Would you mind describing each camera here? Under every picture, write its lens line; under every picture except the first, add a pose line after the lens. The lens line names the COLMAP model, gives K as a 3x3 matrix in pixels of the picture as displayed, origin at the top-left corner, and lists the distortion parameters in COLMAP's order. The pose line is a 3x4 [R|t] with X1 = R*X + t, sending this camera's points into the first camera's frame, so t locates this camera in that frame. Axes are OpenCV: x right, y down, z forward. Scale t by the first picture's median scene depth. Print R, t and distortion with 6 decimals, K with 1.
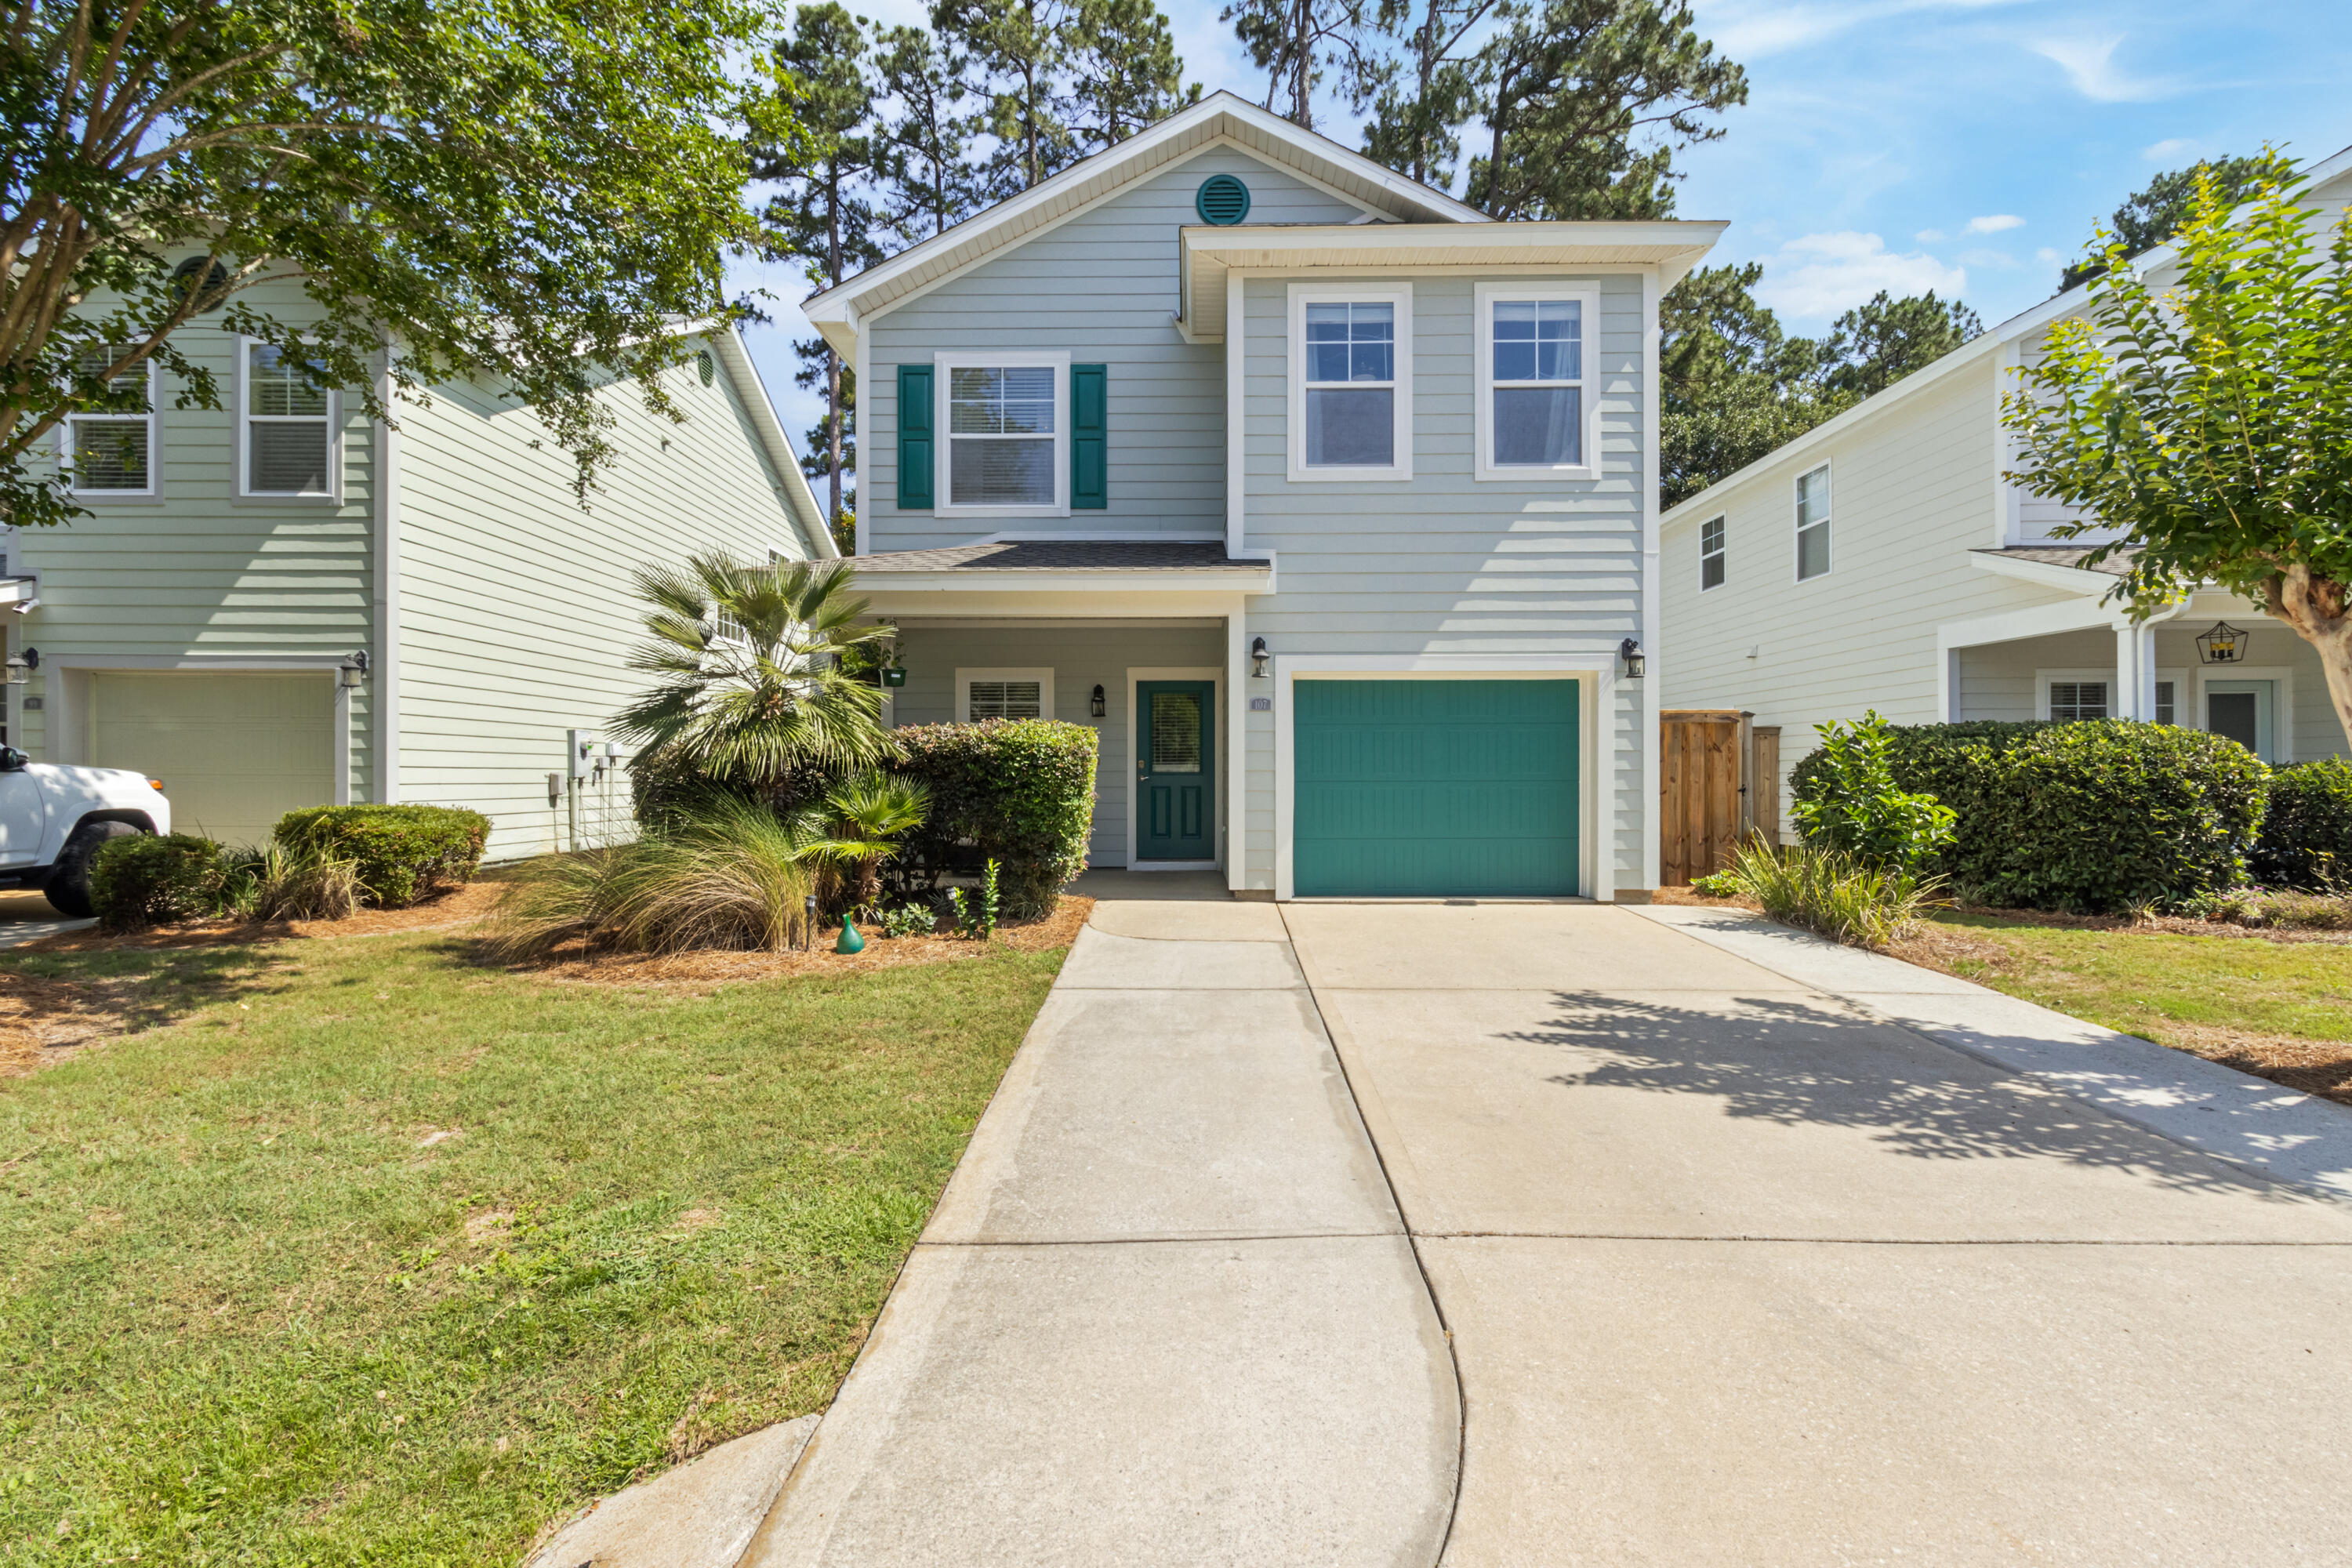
lens RADIAL K [[1075.0, 0, 1176.0], [0, 1075.0, 784.0], [0, 0, 1]] dist [-0.000224, 0.000412]
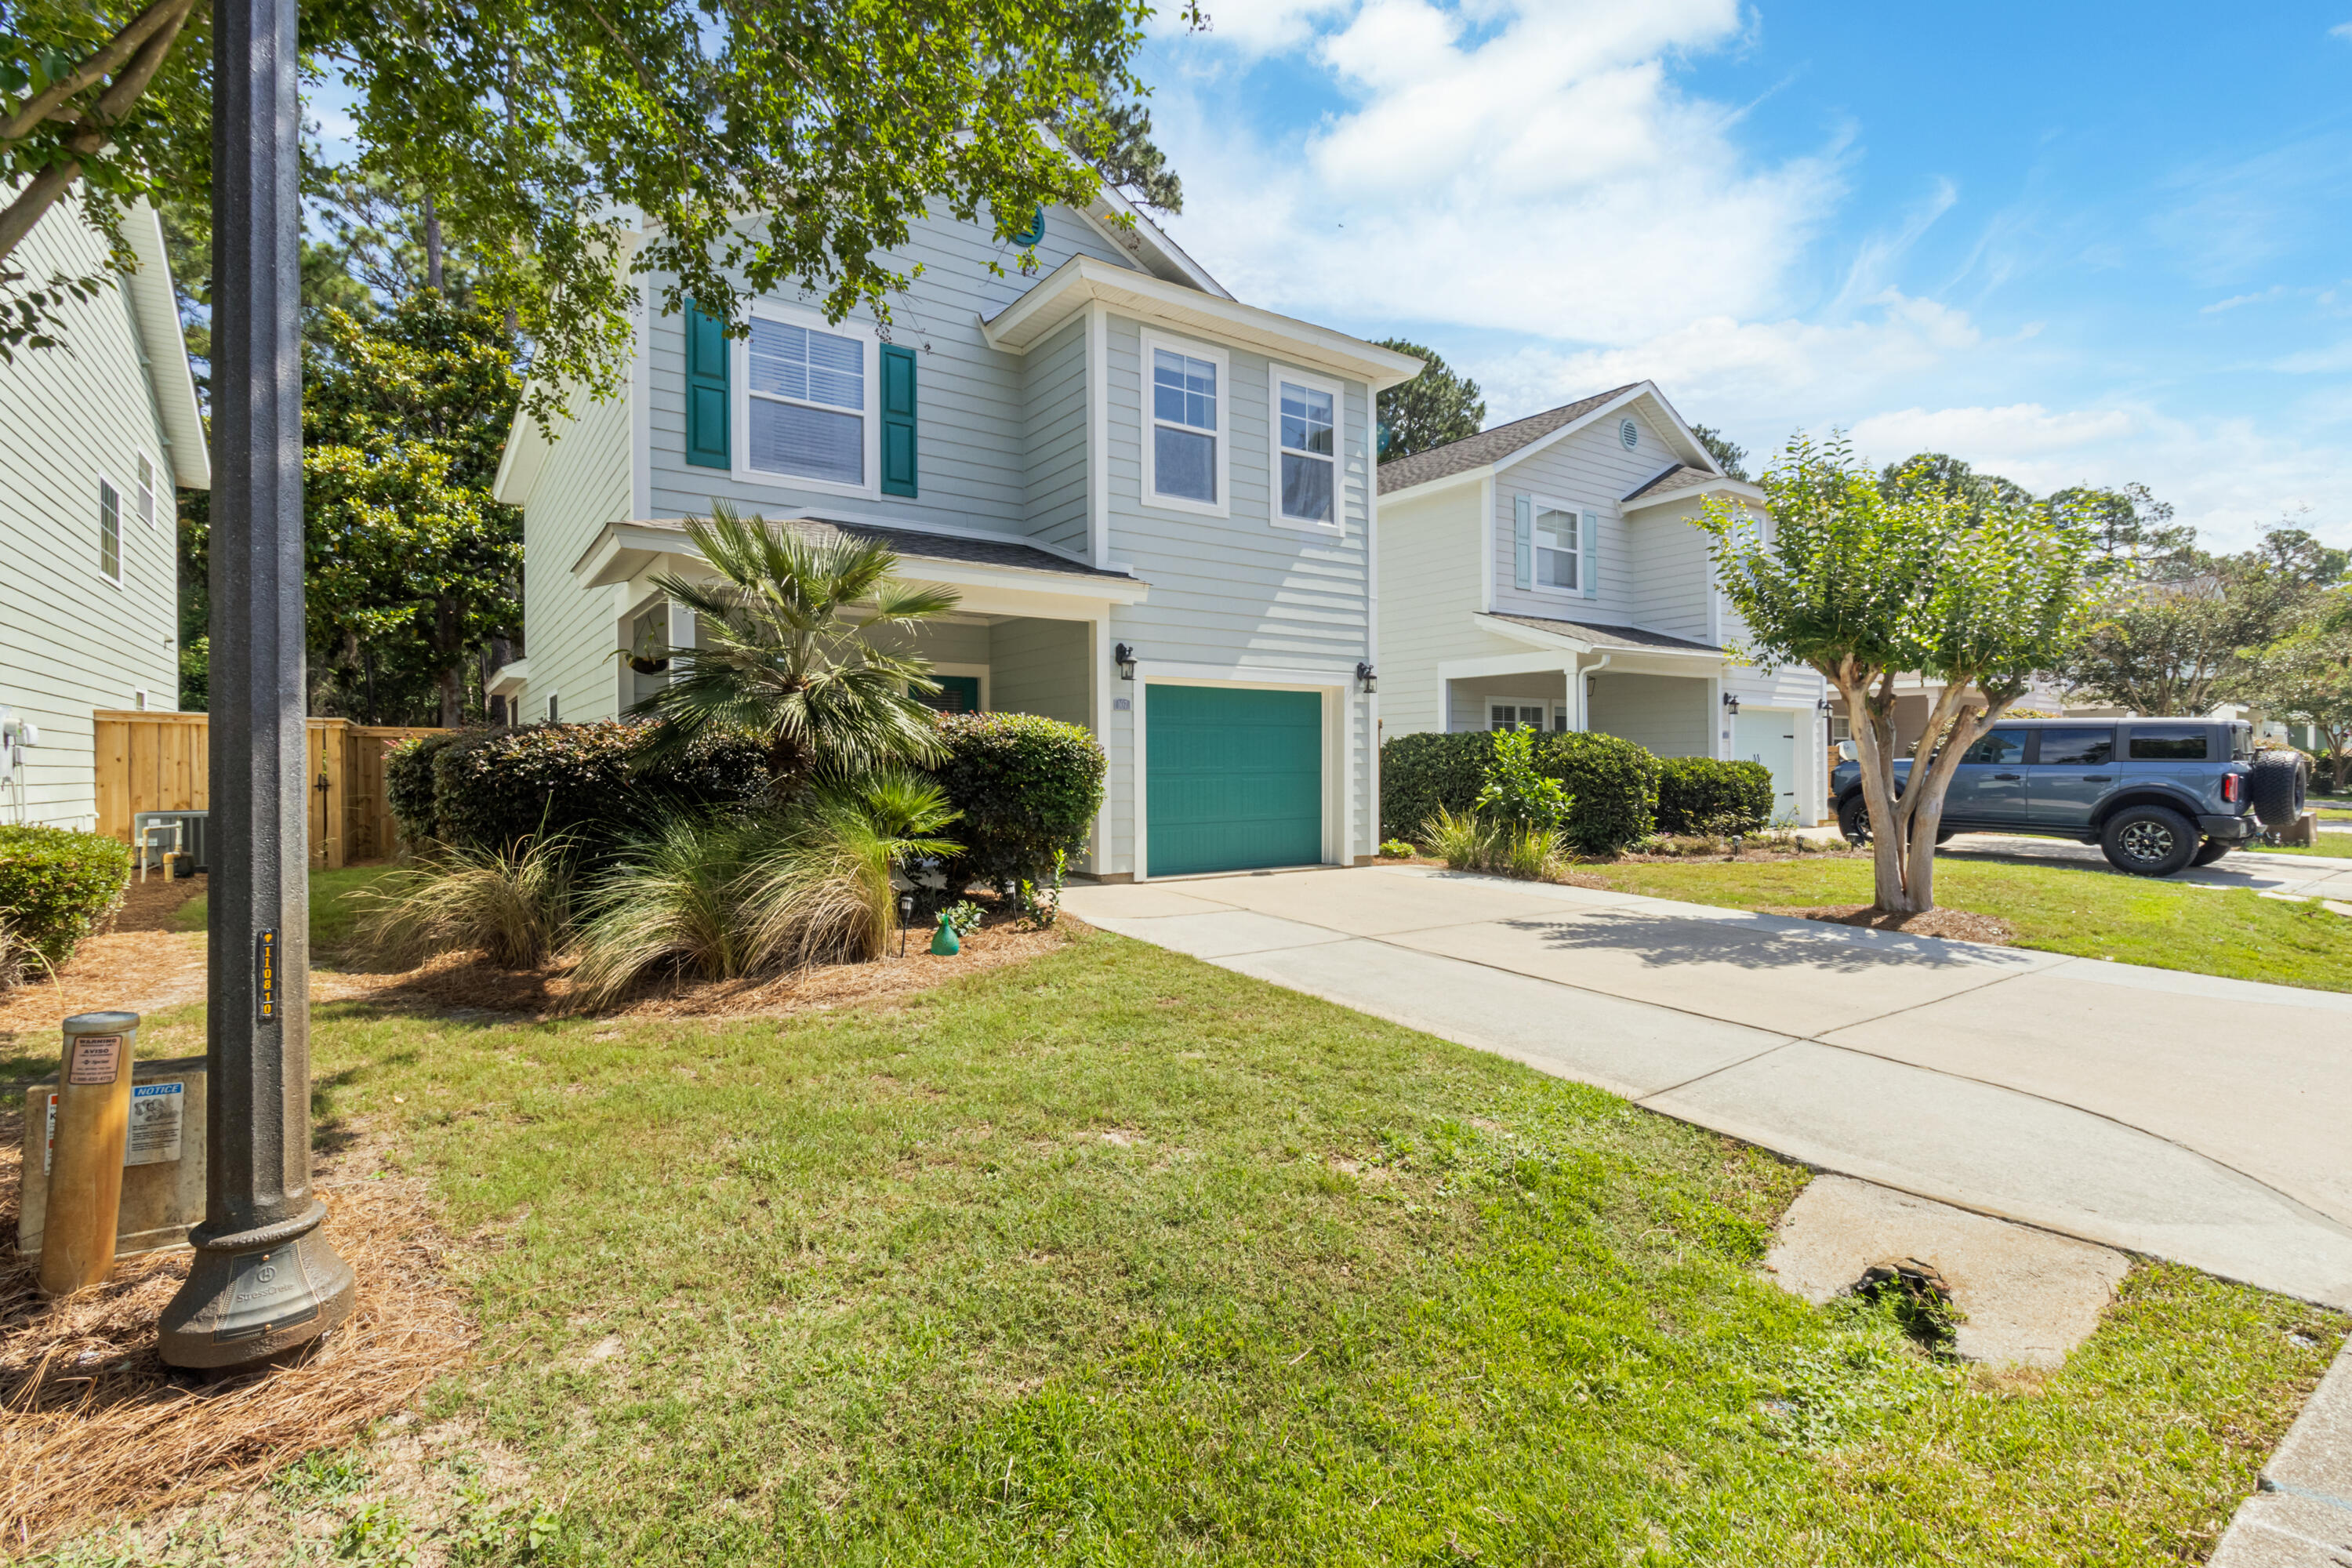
lens RADIAL K [[1075.0, 0, 1176.0], [0, 1075.0, 784.0], [0, 0, 1]] dist [-0.000224, 0.000412]
pose [[0.811053, -0.011580, 0.584858, -0.520520], [0.010909, 0.999930, 0.004670, 0.002956], [-0.584871, 0.002592, 0.811122, 0.076963]]
